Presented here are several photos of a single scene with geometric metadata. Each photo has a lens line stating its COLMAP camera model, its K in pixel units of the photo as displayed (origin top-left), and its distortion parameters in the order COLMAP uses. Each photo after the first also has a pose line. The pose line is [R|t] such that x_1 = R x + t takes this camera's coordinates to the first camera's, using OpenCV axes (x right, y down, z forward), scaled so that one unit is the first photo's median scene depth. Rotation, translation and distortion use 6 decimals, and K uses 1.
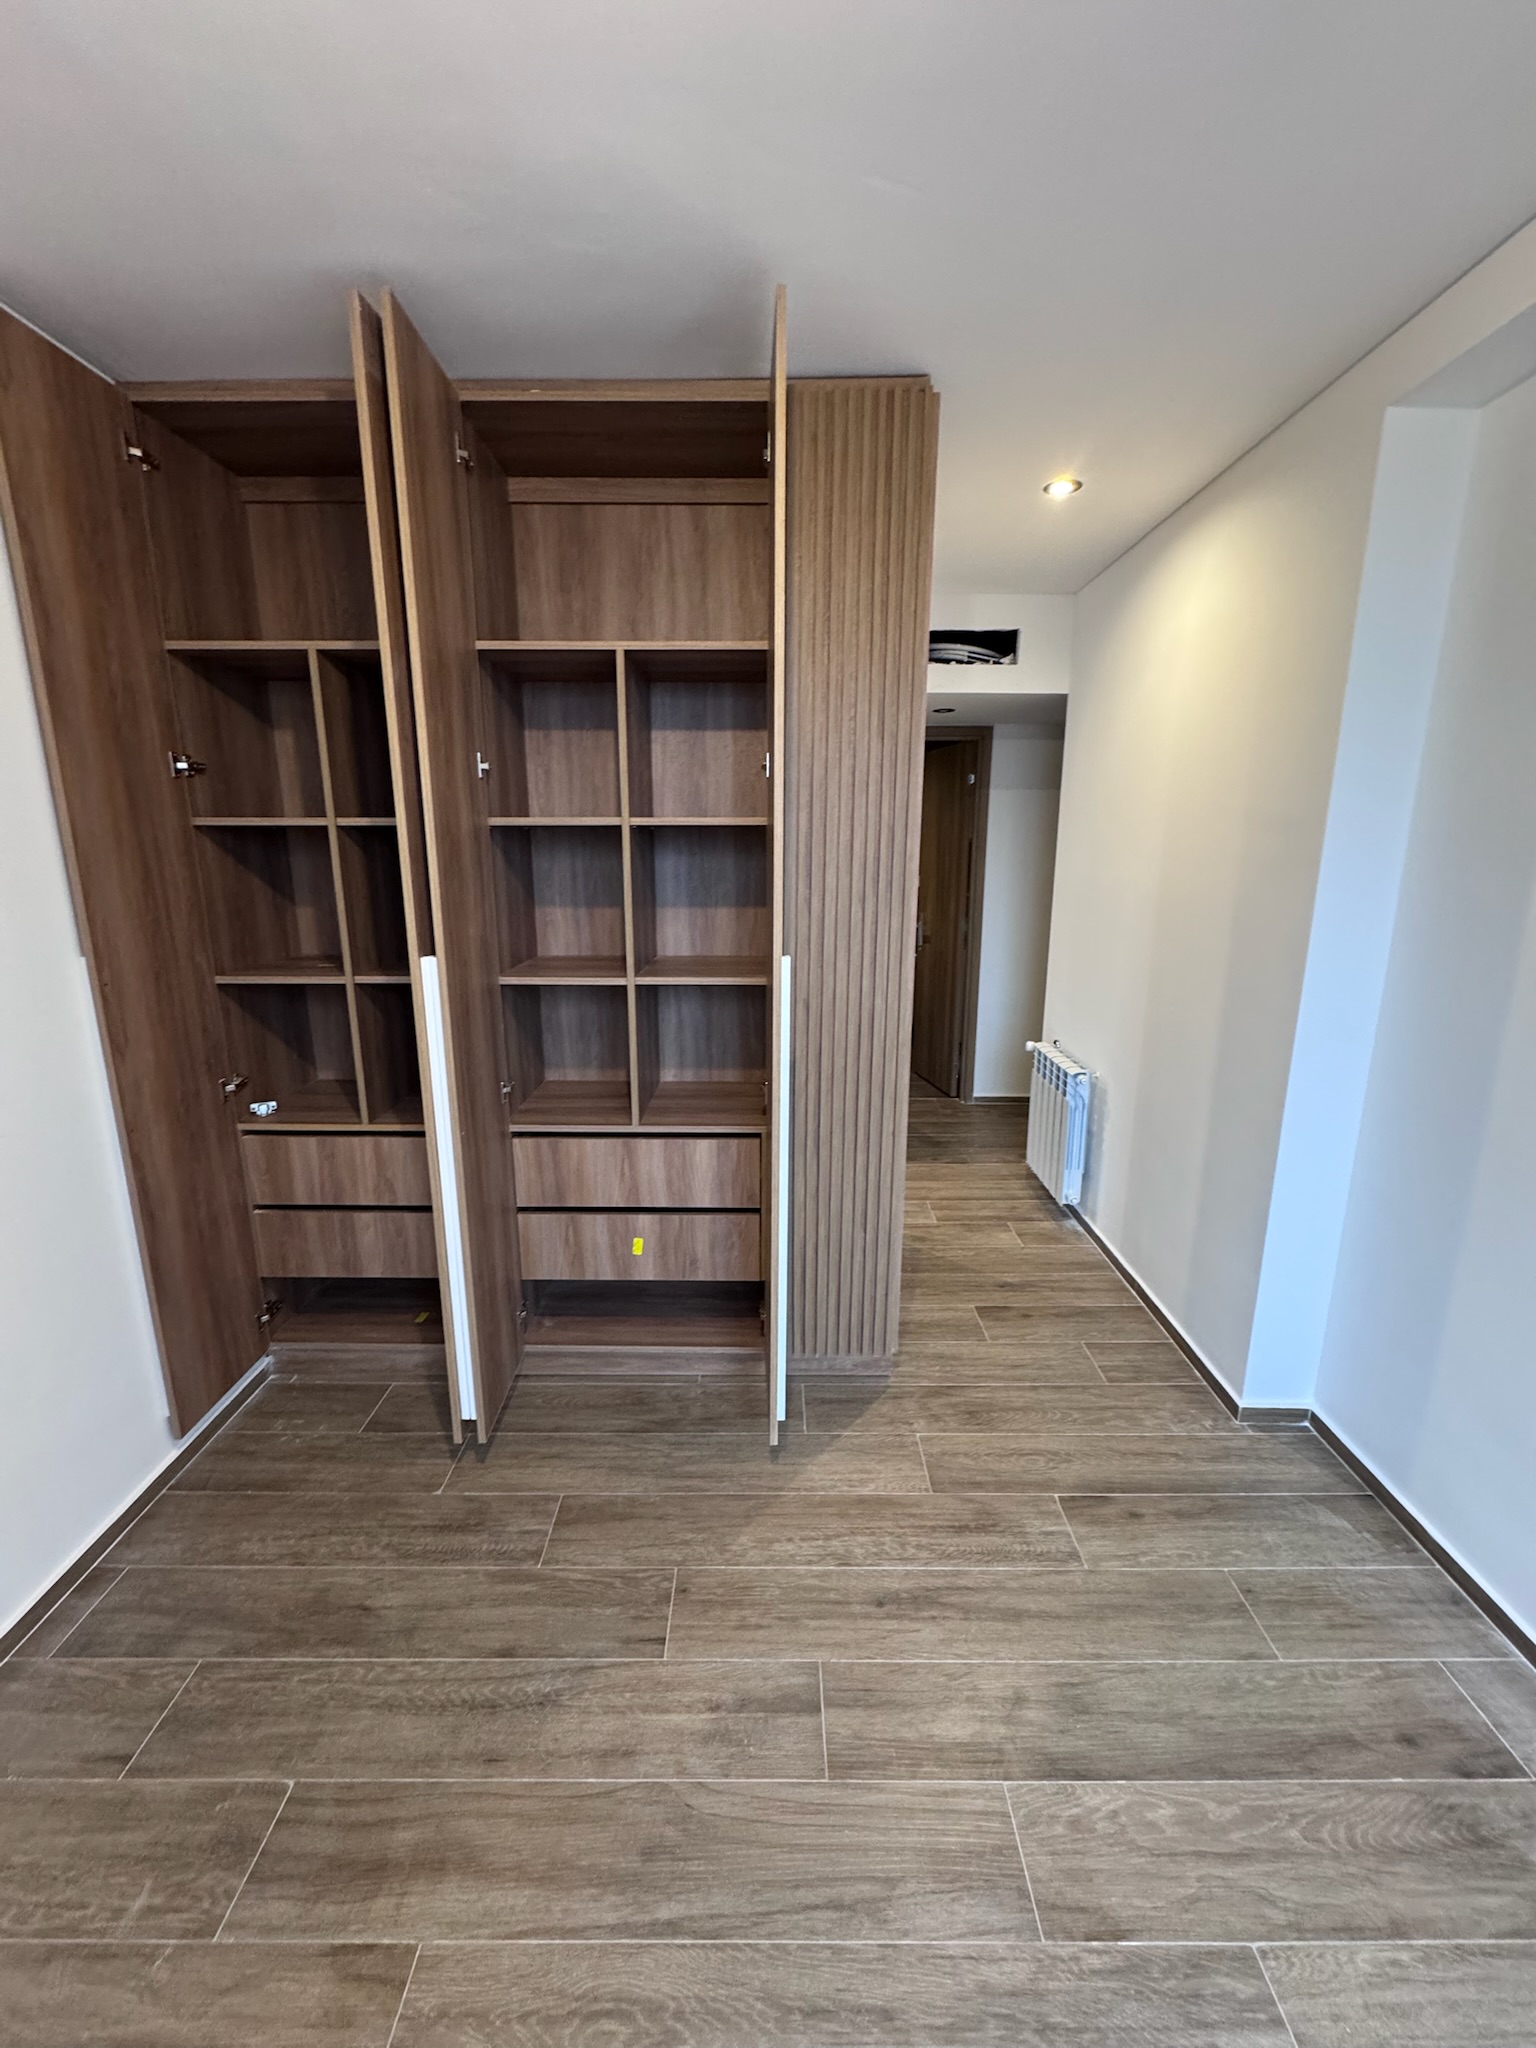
lens RADIAL K [[811.2, 0, 768.0], [0, 811.2, 1024.0], [0, 0, 1]] dist [-0.002412, 0.000619]
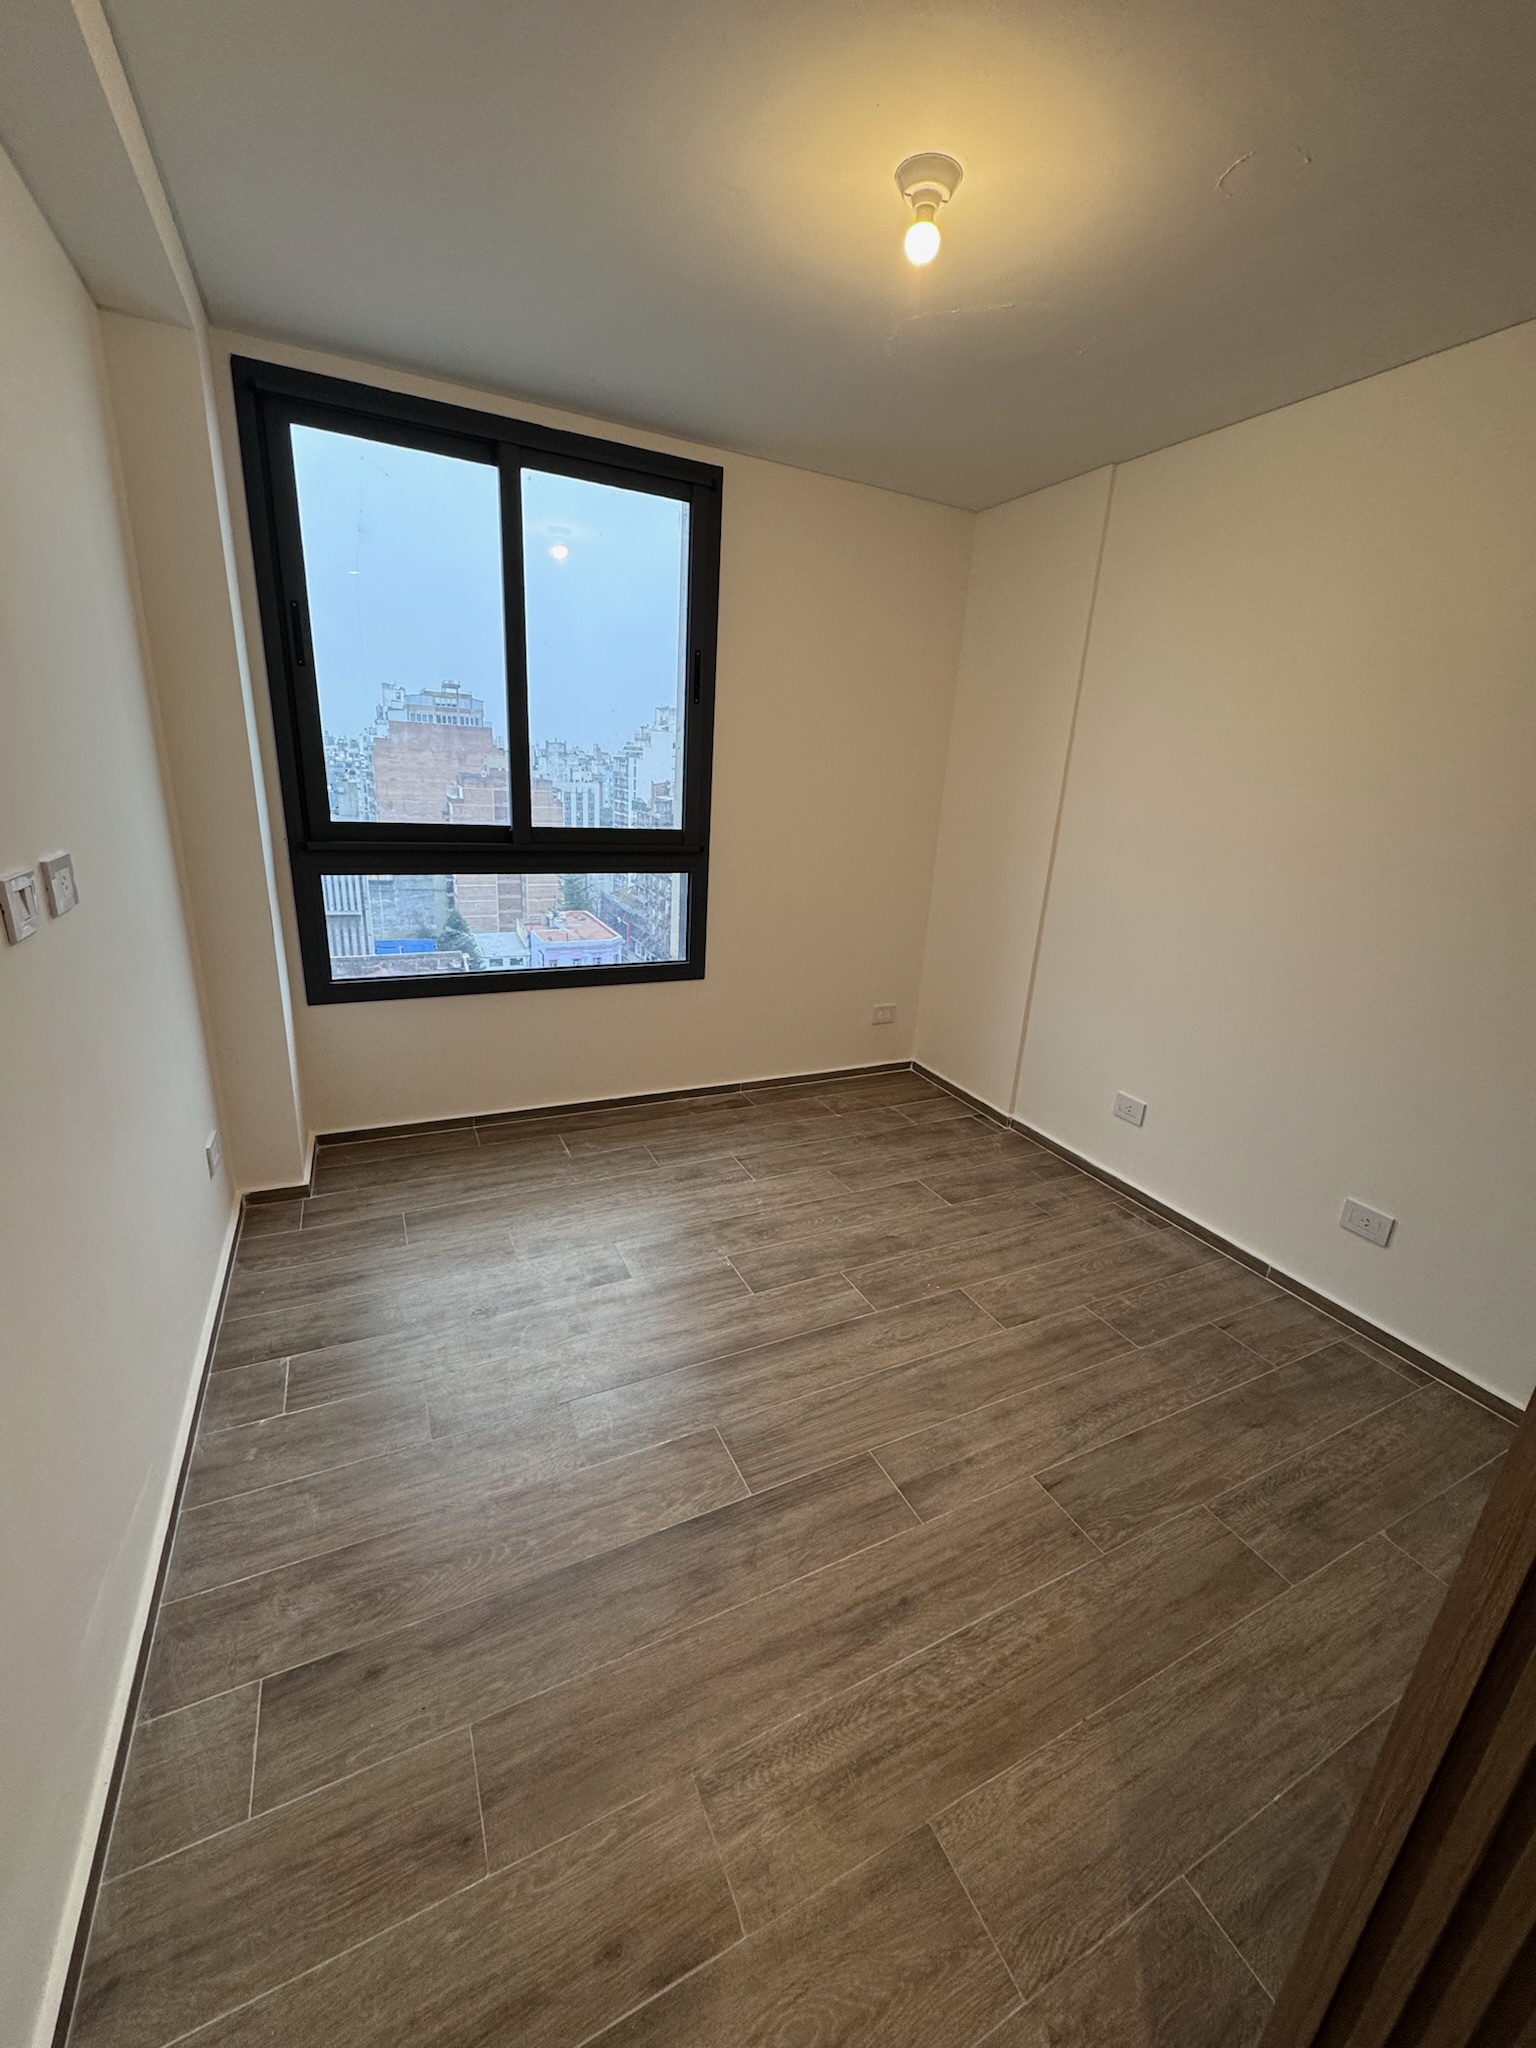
lens RADIAL K [[813.6, 0, 768.0], [0, 813.6, 1024.0], [0, 0, 1]] dist [-0.002678, 0.000245]
pose [[-0.893999, 0.084798, -0.439971, 0.595657], [-0.154567, 0.863289, 0.480458, -0.246177], [0.420564, 0.497535, -0.758673, 1.252208]]
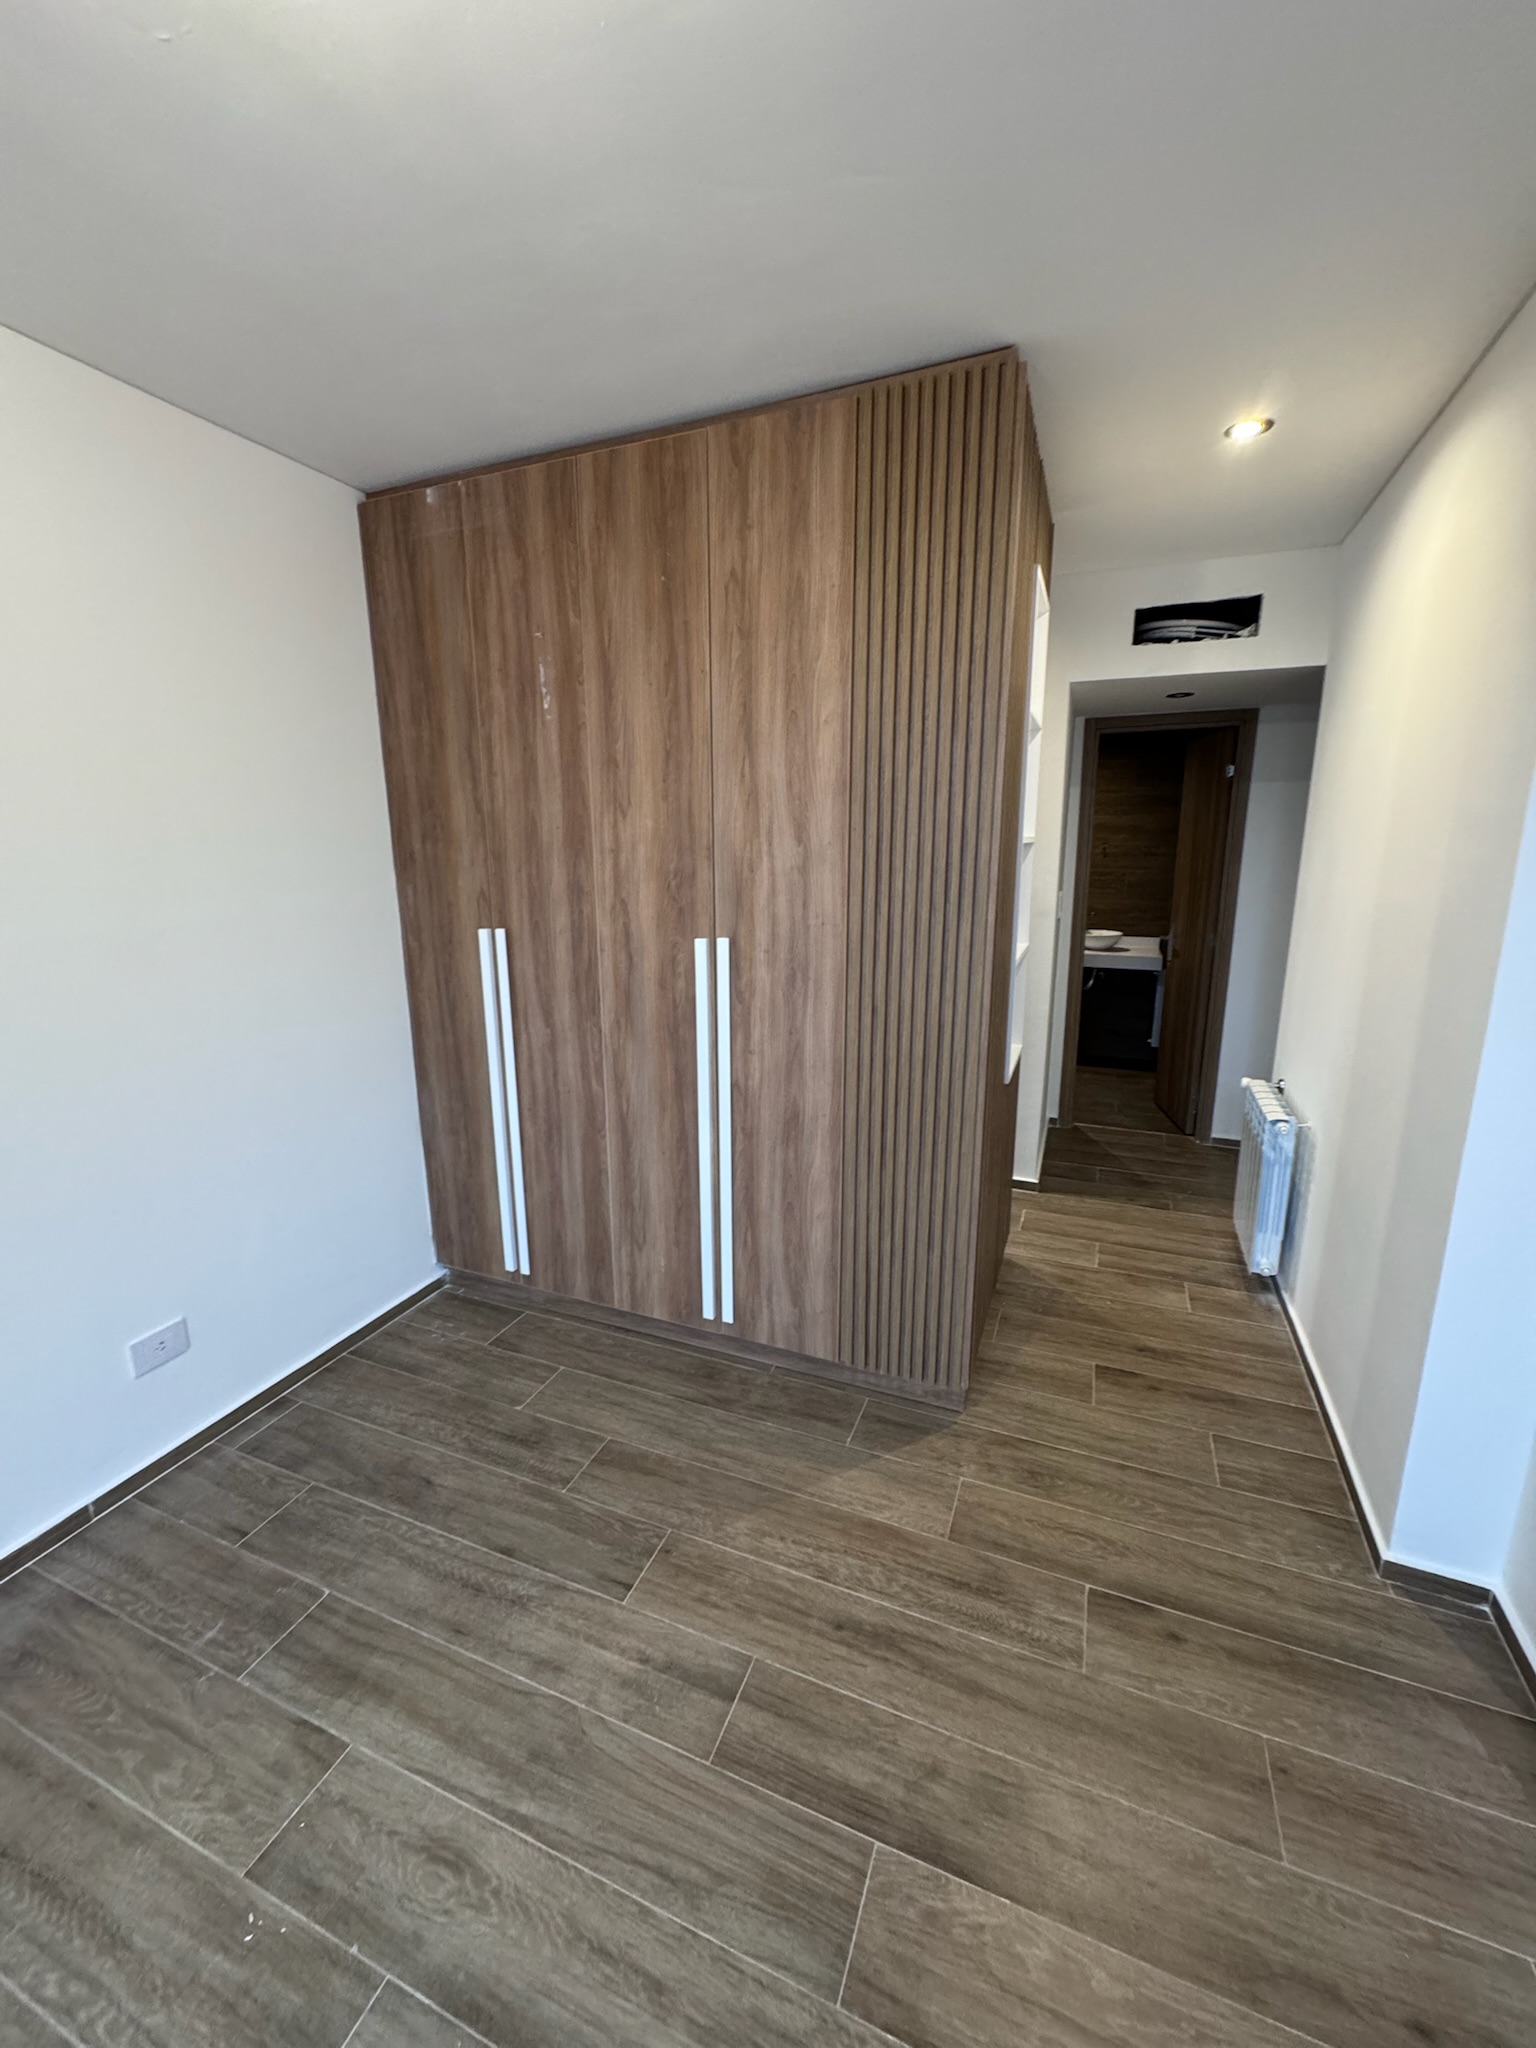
lens RADIAL K [[813.6, 0, 768.0], [0, 813.6, 1024.0], [0, 0, 1]] dist [-0.002678, 0.000245]
pose [[0.926472, 0.075691, -0.368673, 0.350711], [-0.076763, 0.996980, 0.011782, -0.013383], [0.368452, 0.017385, 0.929484, 0.043817]]
